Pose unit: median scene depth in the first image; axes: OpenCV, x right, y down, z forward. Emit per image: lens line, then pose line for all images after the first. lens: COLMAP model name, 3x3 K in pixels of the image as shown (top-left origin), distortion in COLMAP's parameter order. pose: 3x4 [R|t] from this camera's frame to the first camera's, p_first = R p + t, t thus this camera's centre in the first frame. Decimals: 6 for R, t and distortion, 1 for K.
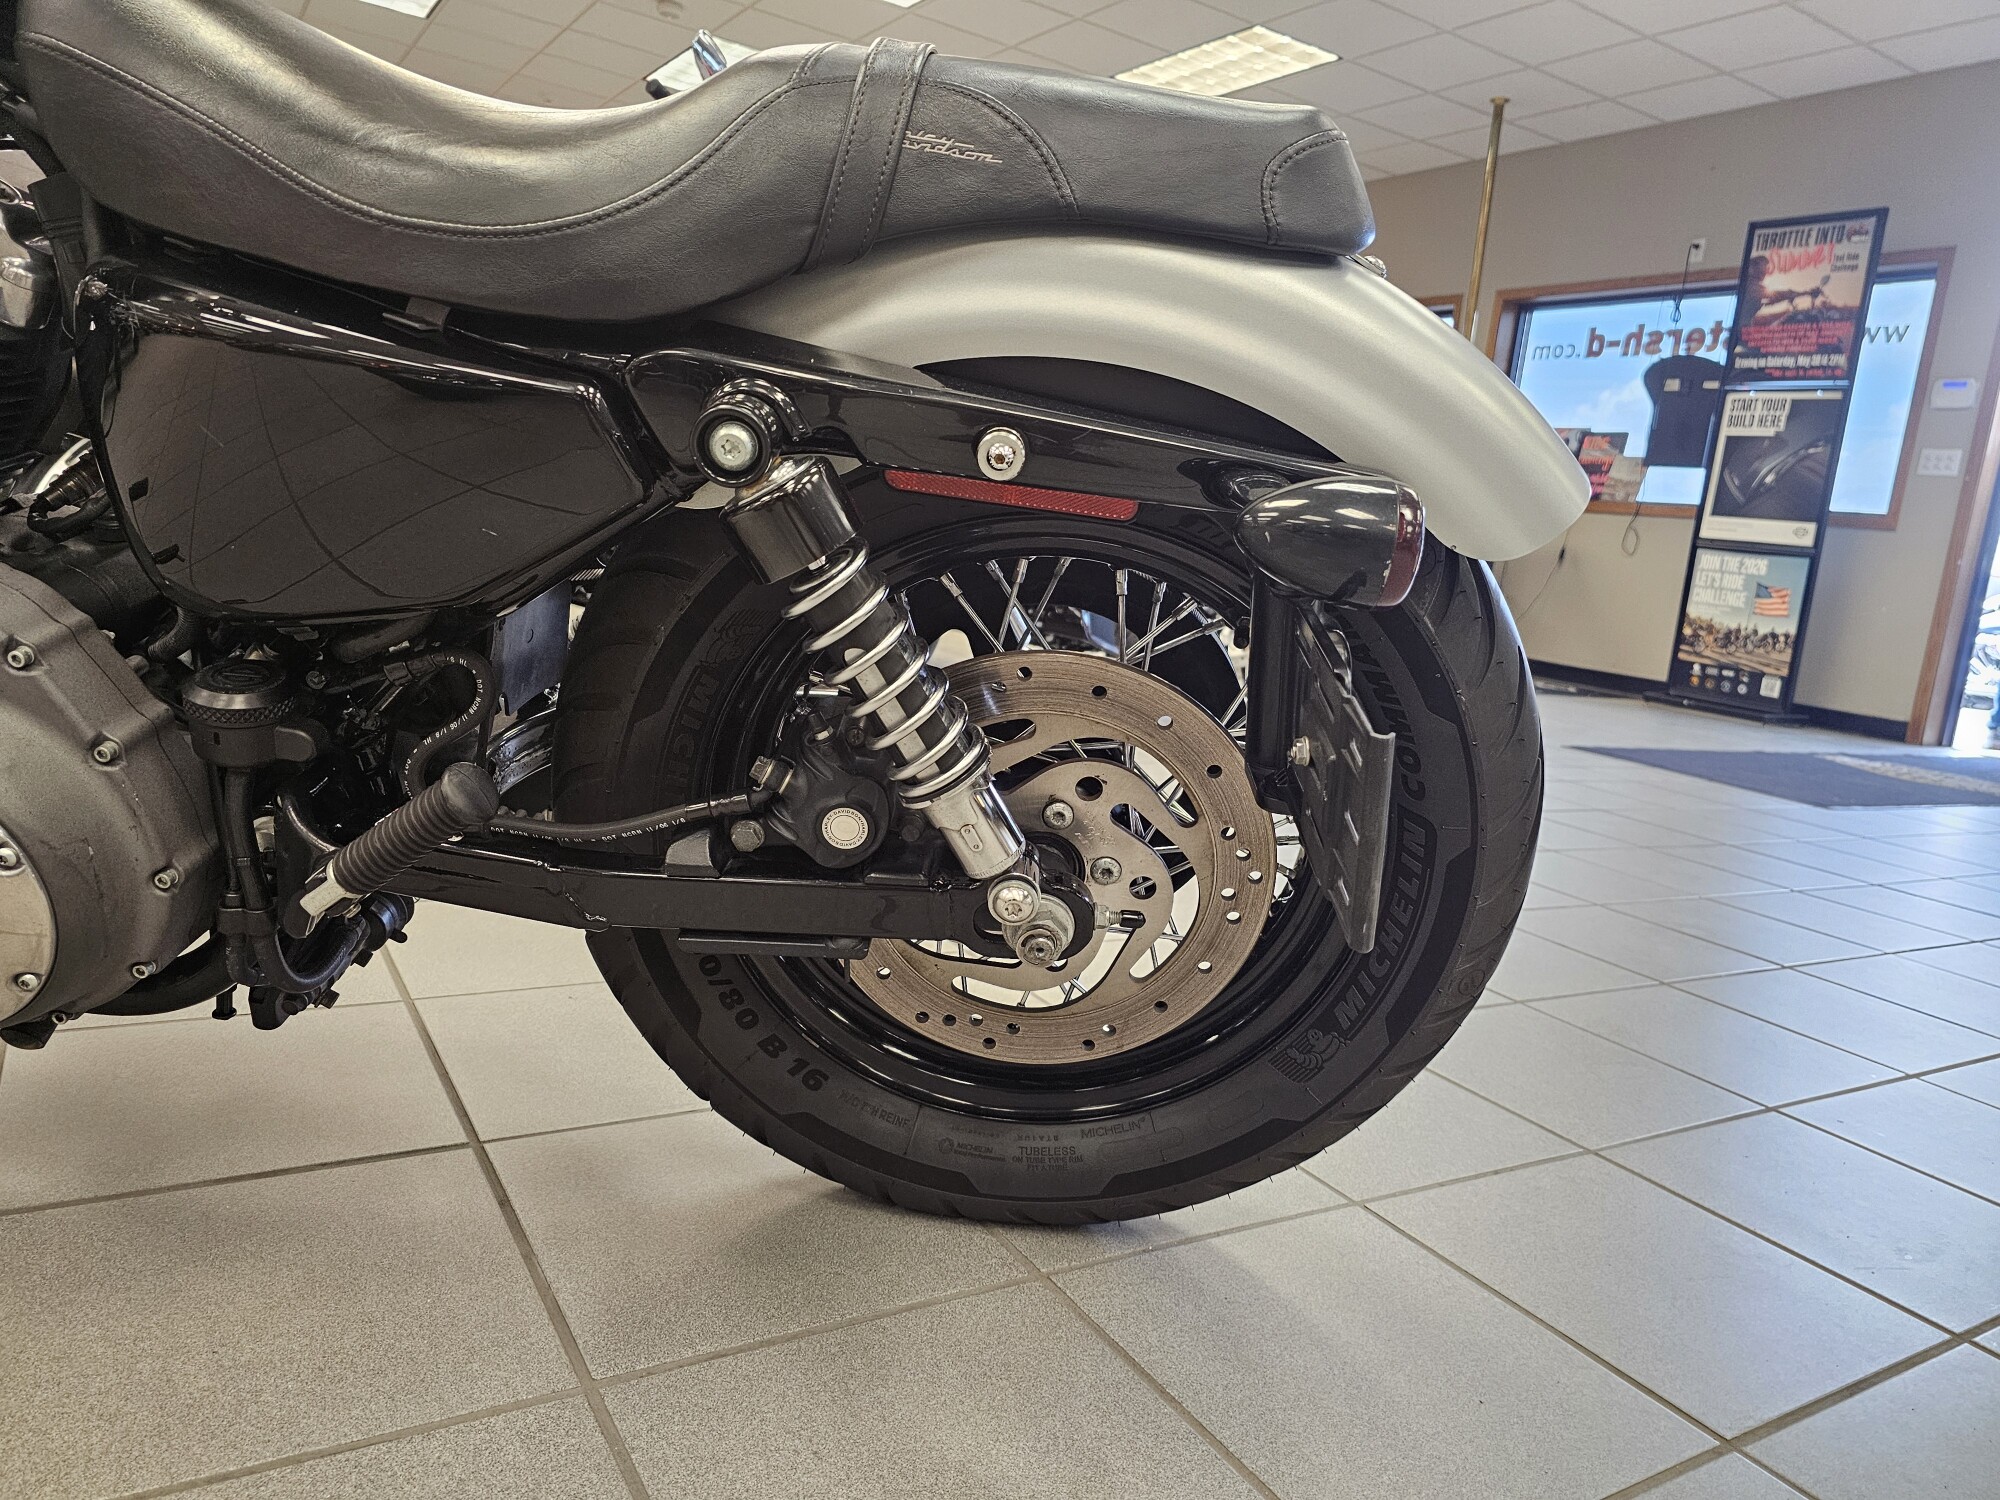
lens RADIAL K [[1340.9, 0, 991.0], [0, 1340.9, 731.7], [0, 0, 1]] dist [0.043548, -0.040883]
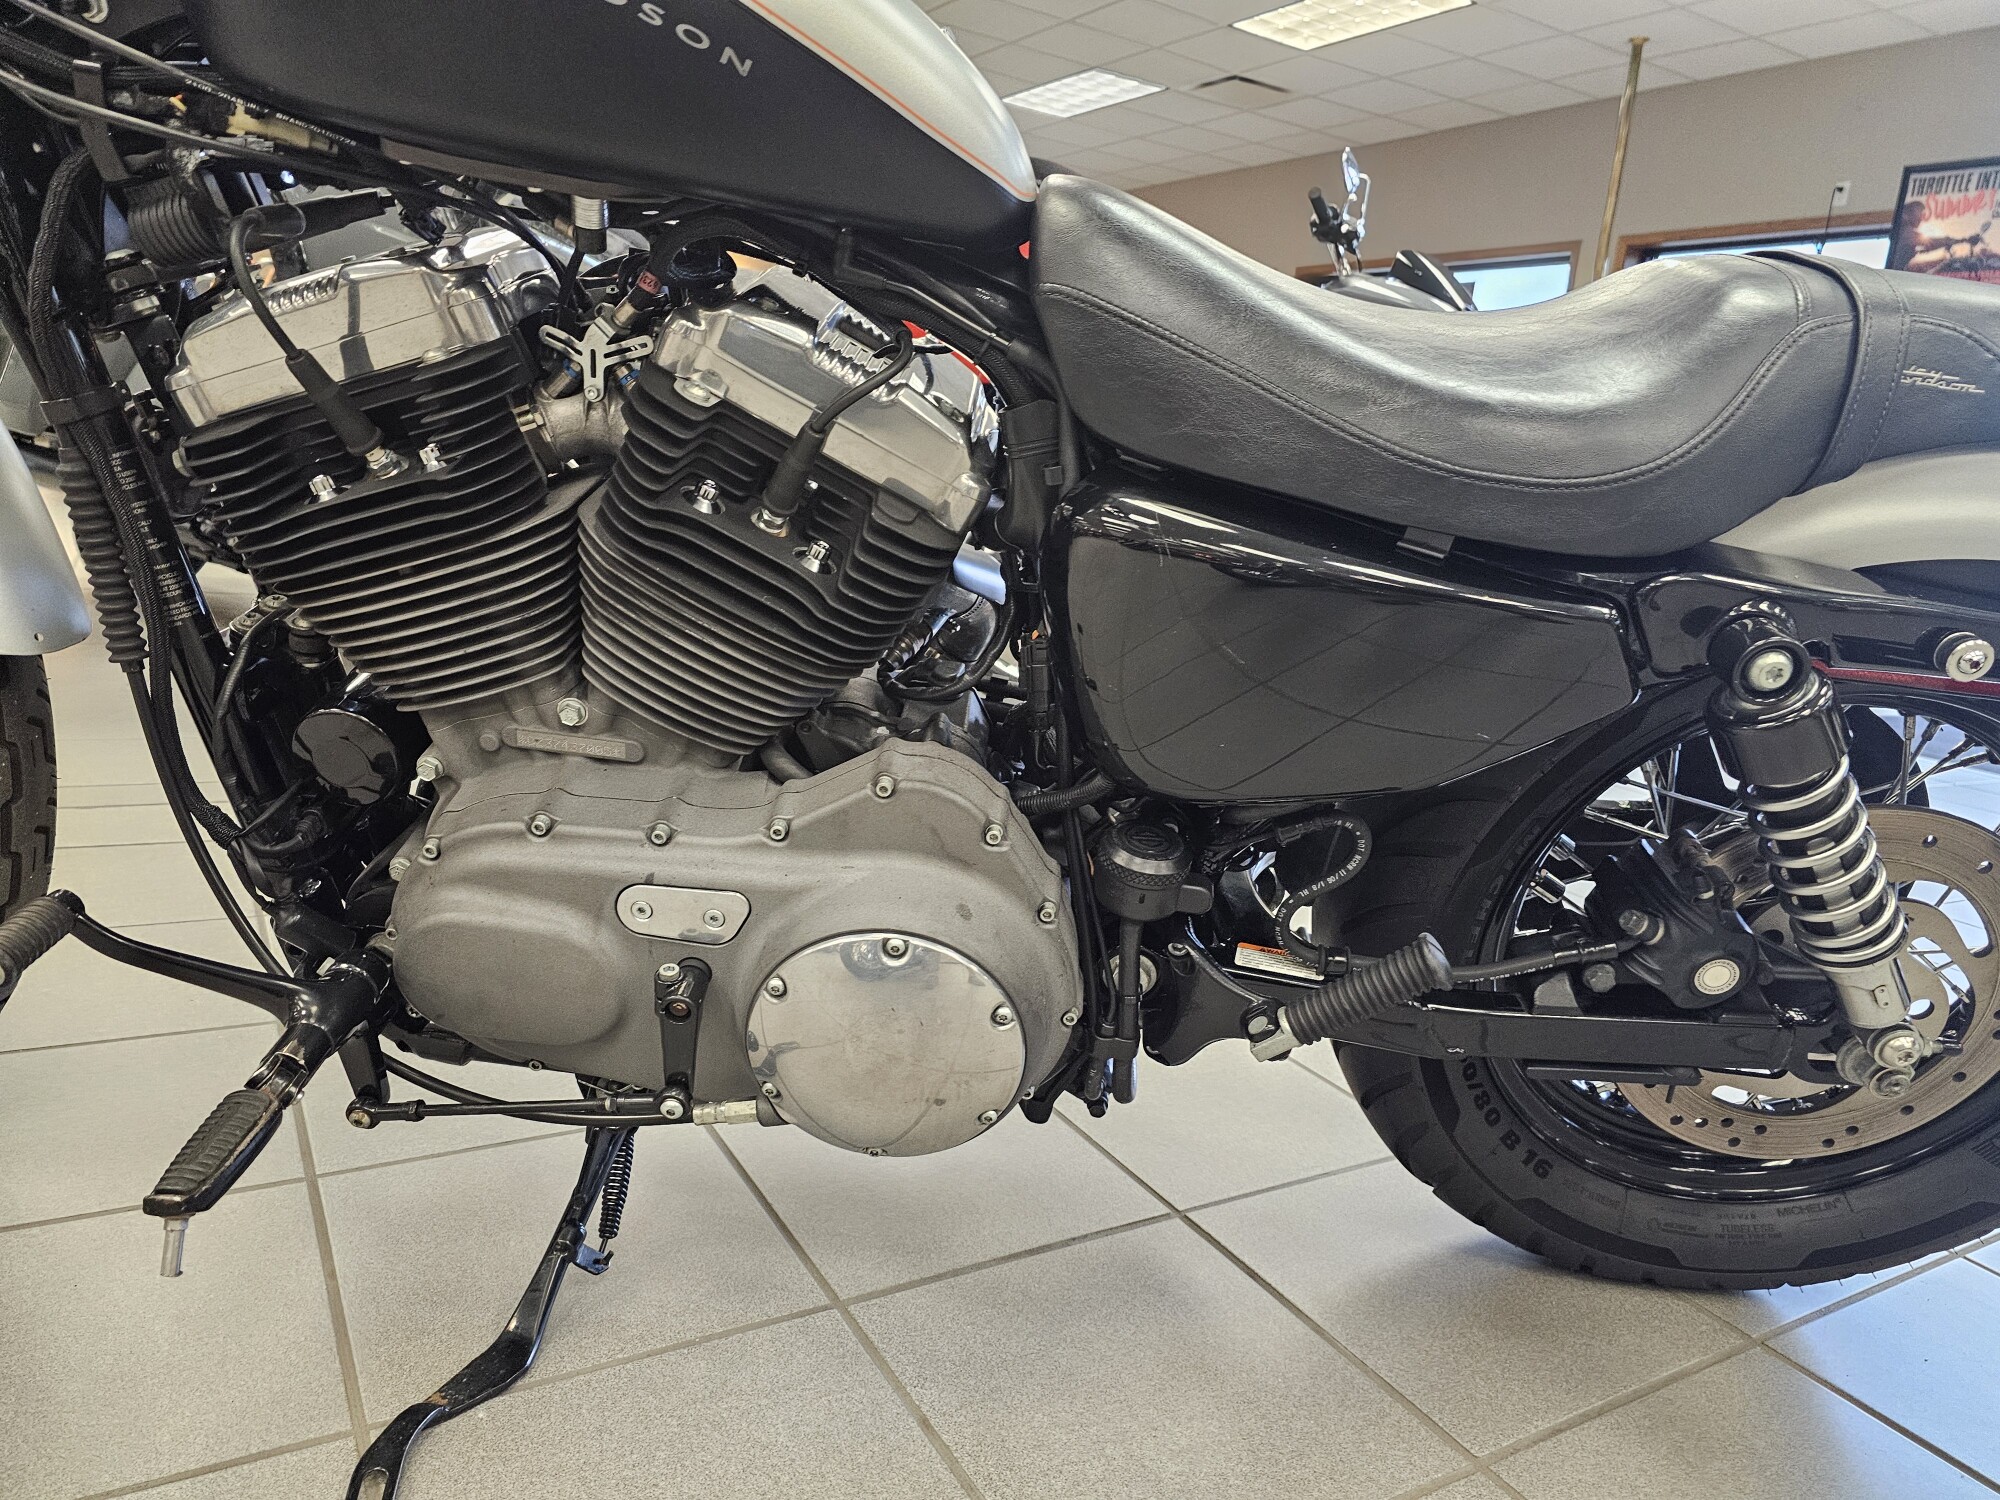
lens RADIAL K [[1340.9, 0, 998.0], [0, 1340.9, 763.3], [0, 0, 1]] dist [0.043548, -0.040883]
pose [[0.999664, -0.015800, -0.020548, -0.549431], [0.017090, 0.997792, 0.064179, -0.149081], [0.019489, -0.064509, 0.997727, -0.084875]]
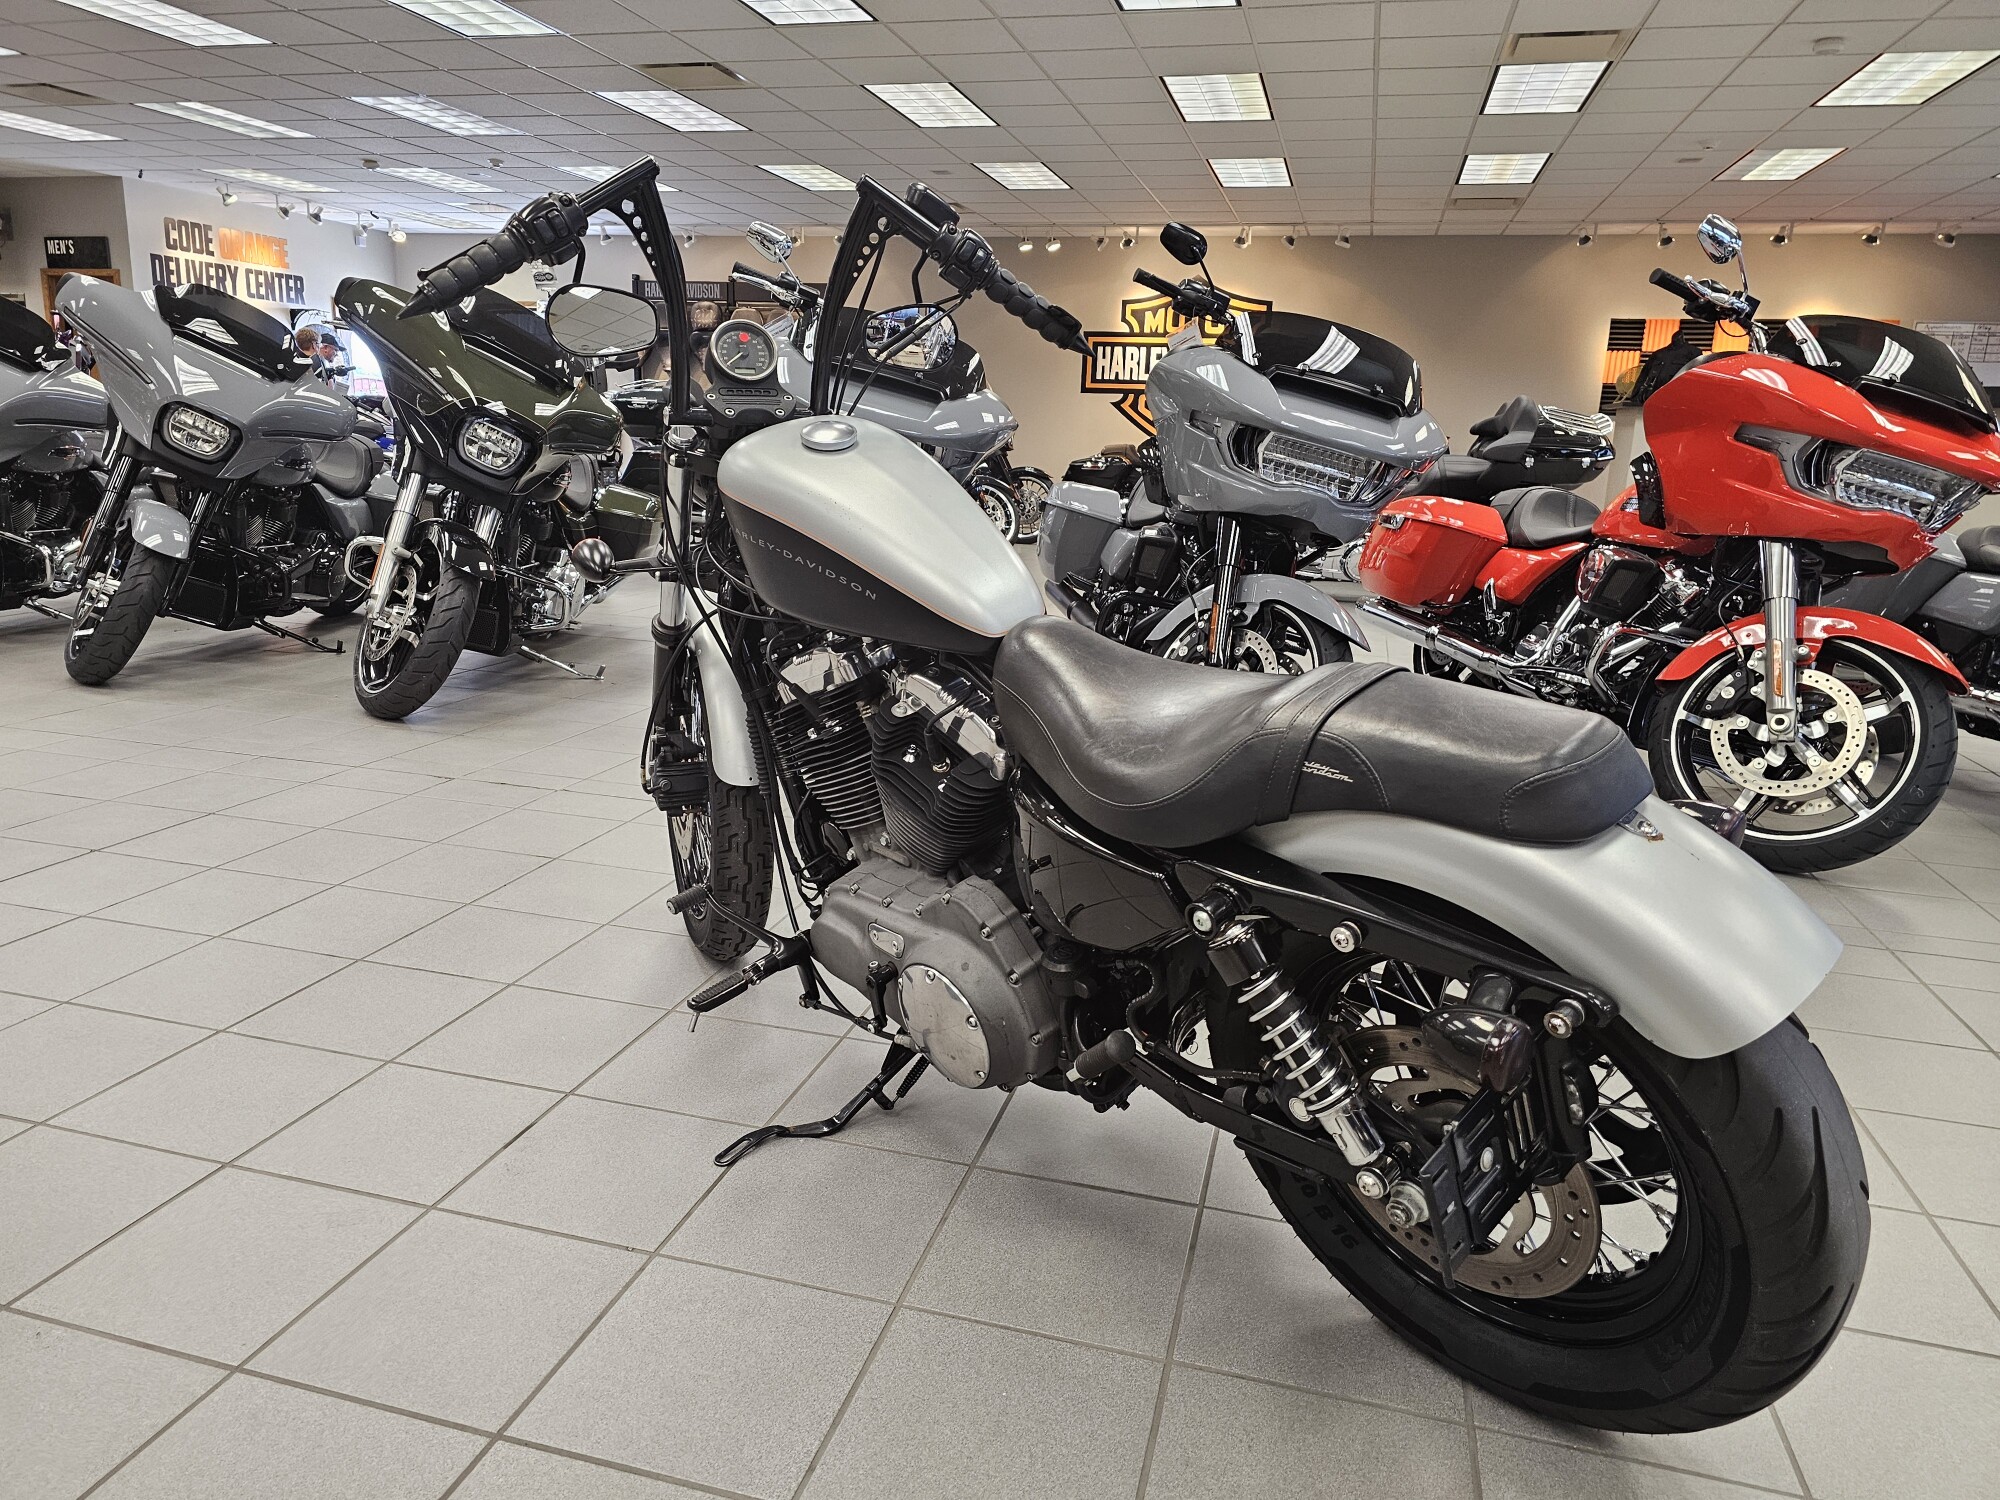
lens RADIAL K [[1340.9, 0, 988.0], [0, 1340.9, 744.1], [0, 0, 1]] dist [0.043548, -0.040883]
pose [[0.677007, 0.077724, -0.731861, 0.715274], [-0.072115, 0.996628, 0.039133, -0.364187], [0.732435, 0.026285, 0.680329, -0.417061]]
